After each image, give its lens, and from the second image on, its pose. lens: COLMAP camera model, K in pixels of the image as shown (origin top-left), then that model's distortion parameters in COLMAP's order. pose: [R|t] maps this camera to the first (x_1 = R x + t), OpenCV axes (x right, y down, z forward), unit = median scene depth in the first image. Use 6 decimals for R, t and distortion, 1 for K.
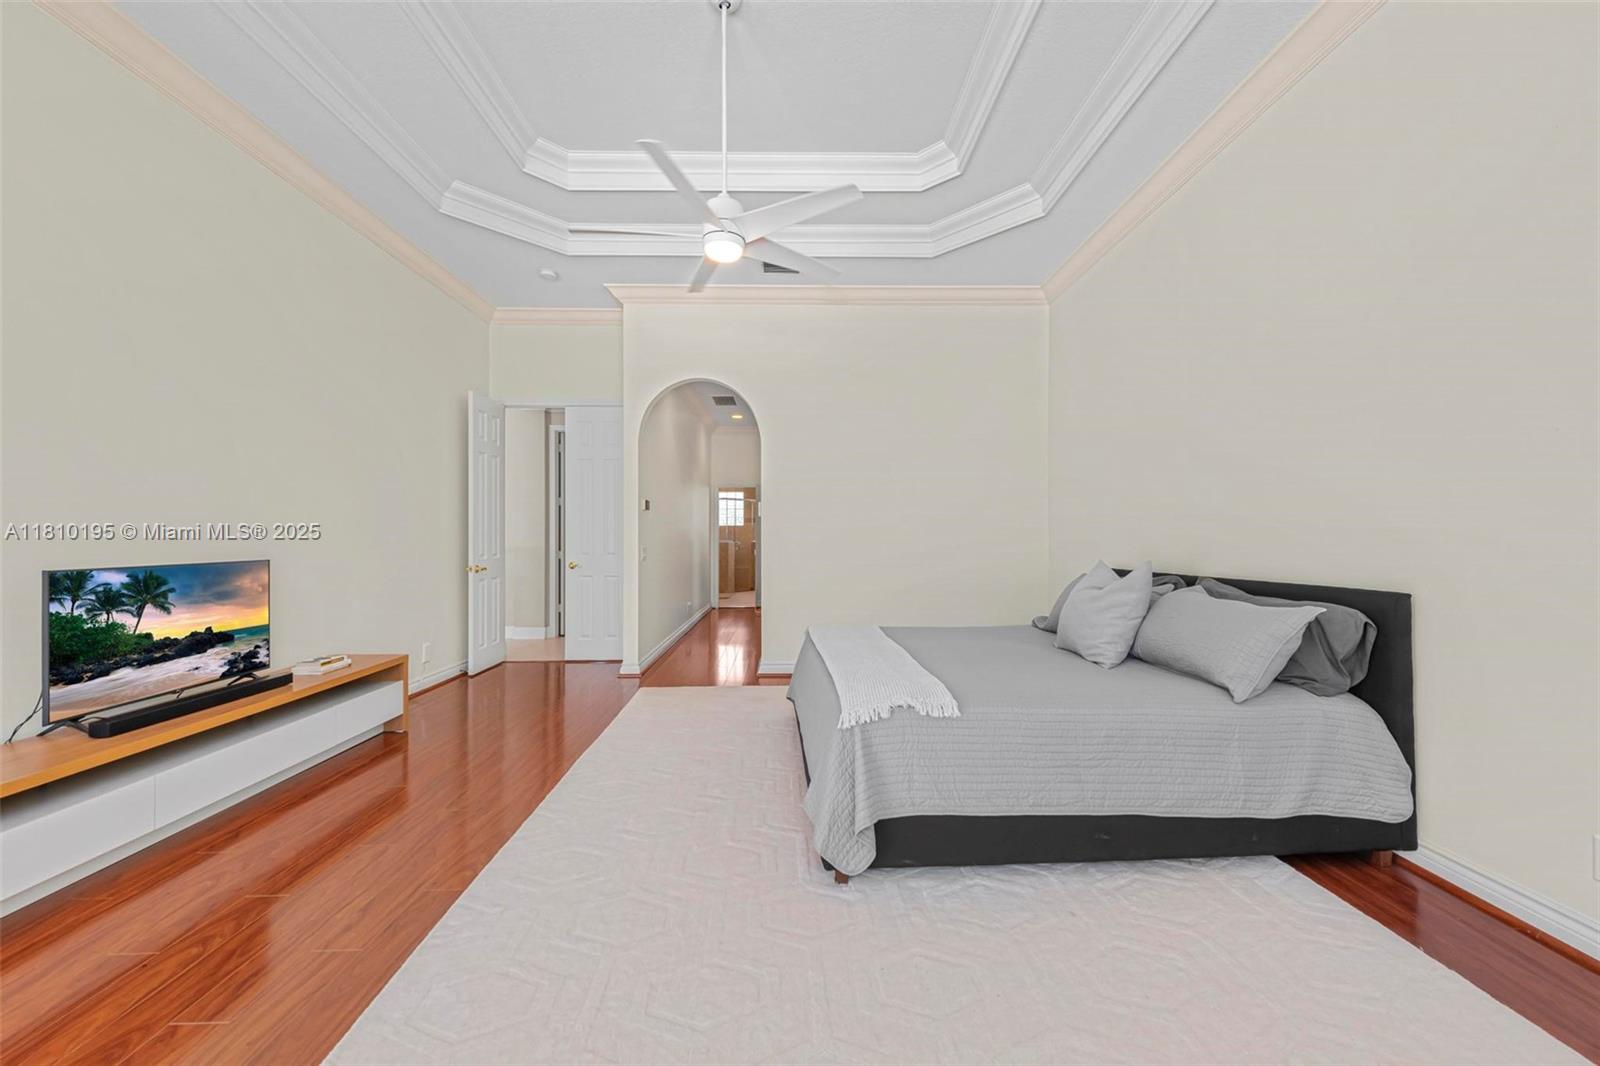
lens RADIAL K [[638.8, 0, 799.9], [0, 638.8, 539.2], [0, 0, 1]] dist [-0.001132, -0.000020]
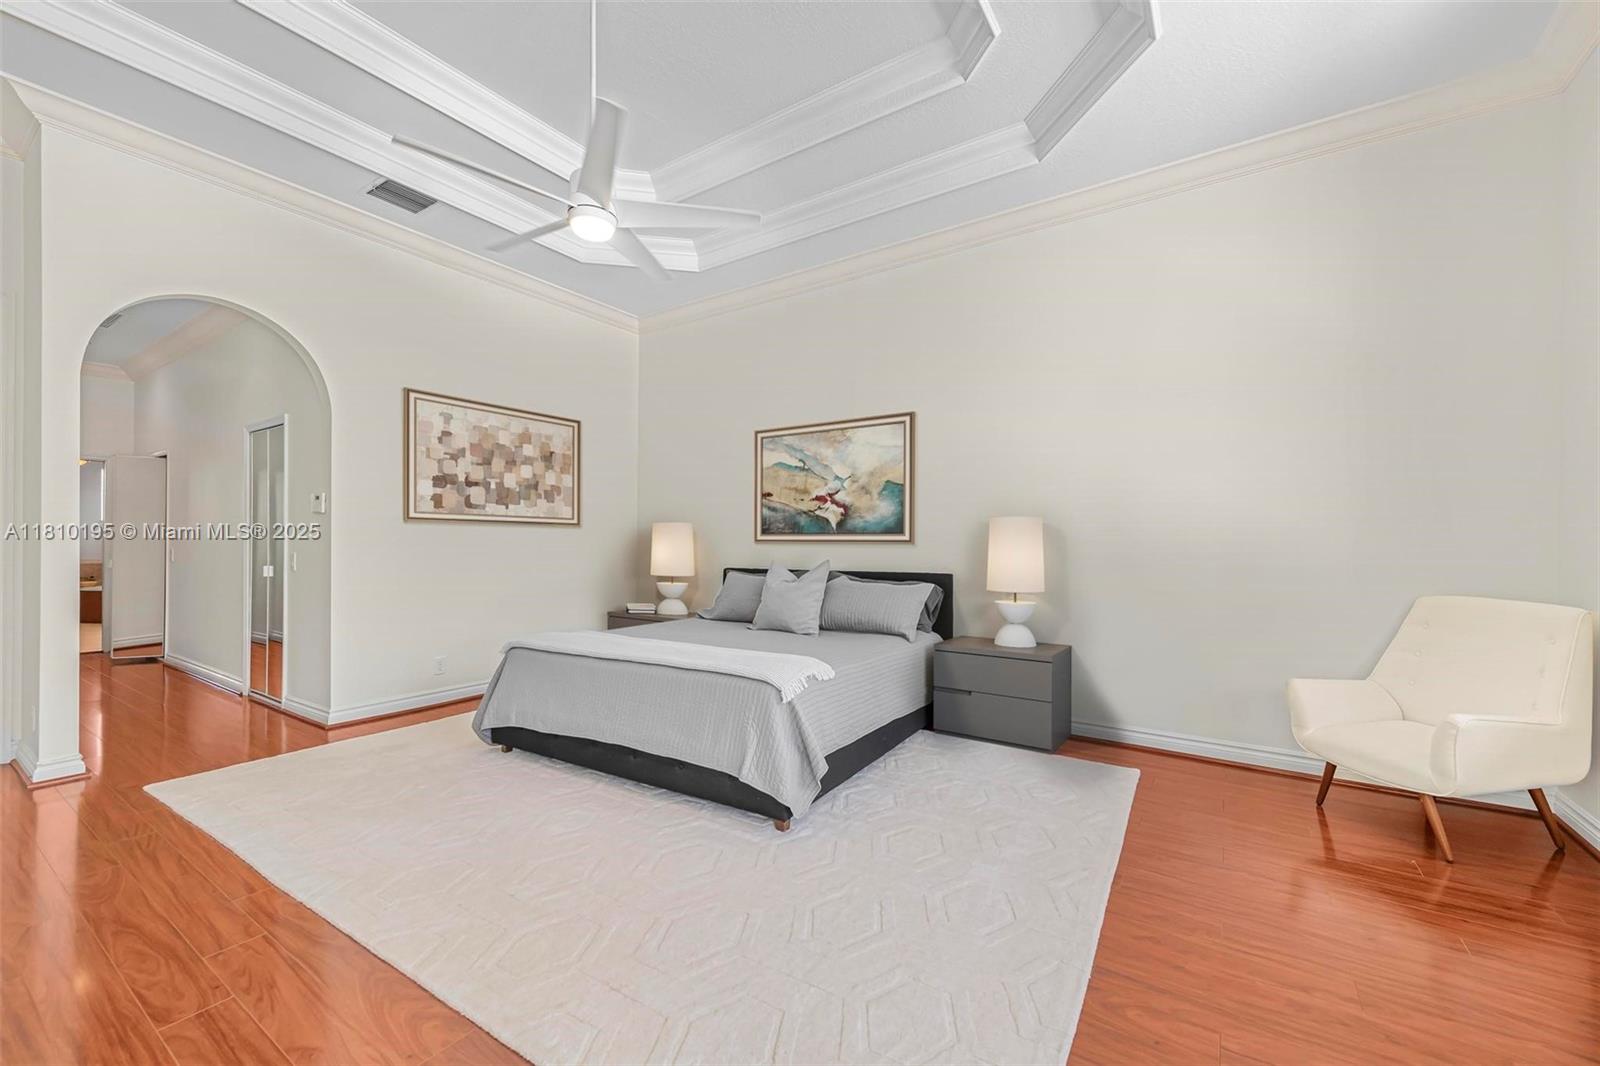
lens RADIAL K [[638.8, 0, 800.7], [0, 638.8, 547.3], [0, 0, 1]] dist [-0.001132, -0.000020]
pose [[0.565497, -0.002100, 0.824748, -0.866090], [-0.010578, 0.999896, 0.009799, -0.011837], [-0.824682, -0.014265, 0.565416, 0.279396]]
